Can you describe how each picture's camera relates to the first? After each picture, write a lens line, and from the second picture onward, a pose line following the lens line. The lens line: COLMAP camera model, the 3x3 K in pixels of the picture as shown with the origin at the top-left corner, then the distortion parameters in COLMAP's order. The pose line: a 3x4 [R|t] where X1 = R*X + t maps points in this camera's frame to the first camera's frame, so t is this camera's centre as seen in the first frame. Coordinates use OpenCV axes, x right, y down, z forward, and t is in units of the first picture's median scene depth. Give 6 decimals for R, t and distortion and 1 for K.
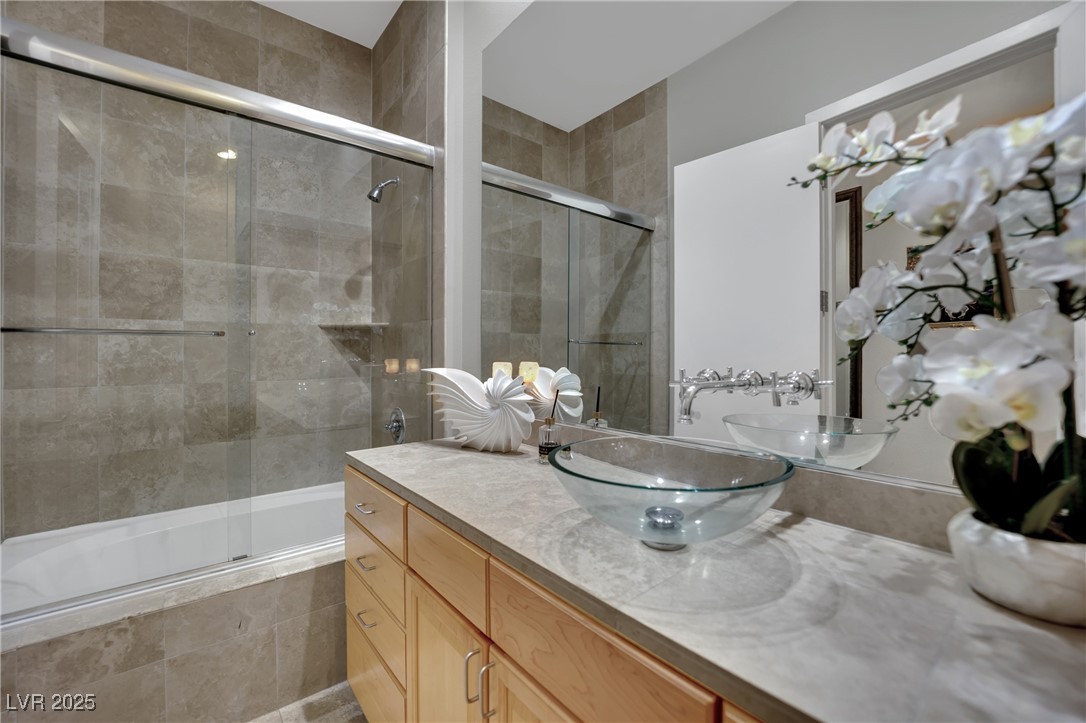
lens RADIAL K [[451.8, 0, 544.1], [0, 451.8, 358.6], [0, 0, 1]] dist [-0.015178, 0.000131]
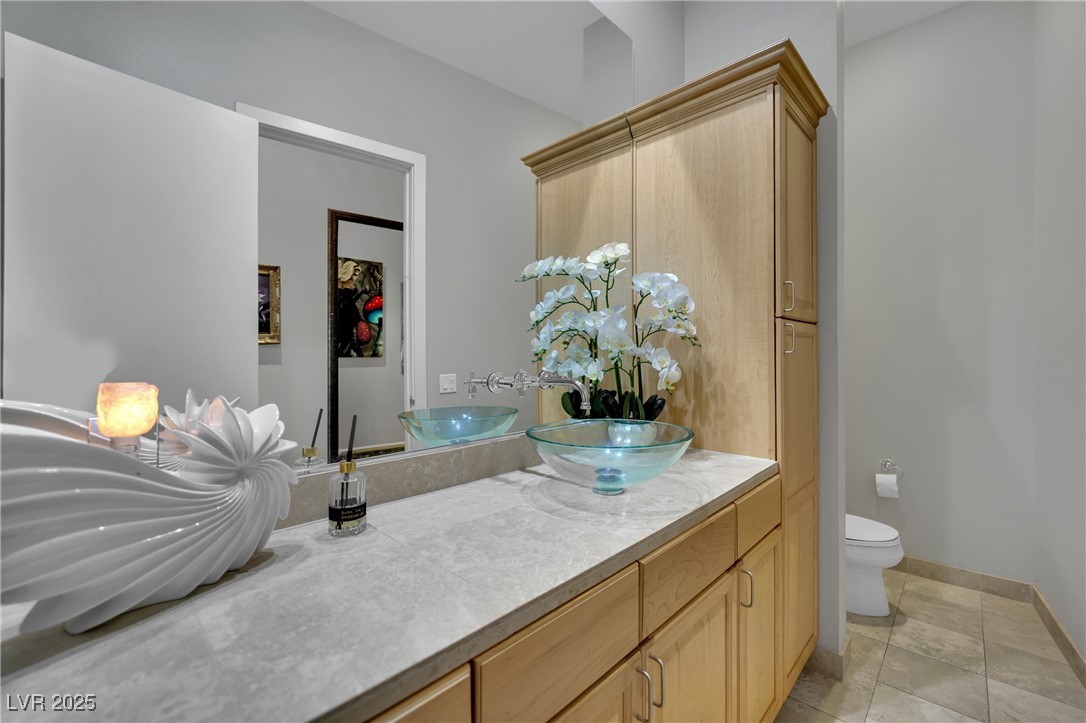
lens RADIAL K [[451.8, 0, 544.1], [0, 451.8, 358.6], [0, 0, 1]] dist [-0.015178, 0.000131]
pose [[-0.114541, -0.004711, 0.993407, -1.007586], [0.019749, 0.999780, 0.007019, -0.021901], [-0.993222, 0.020423, -0.114423, 1.216843]]
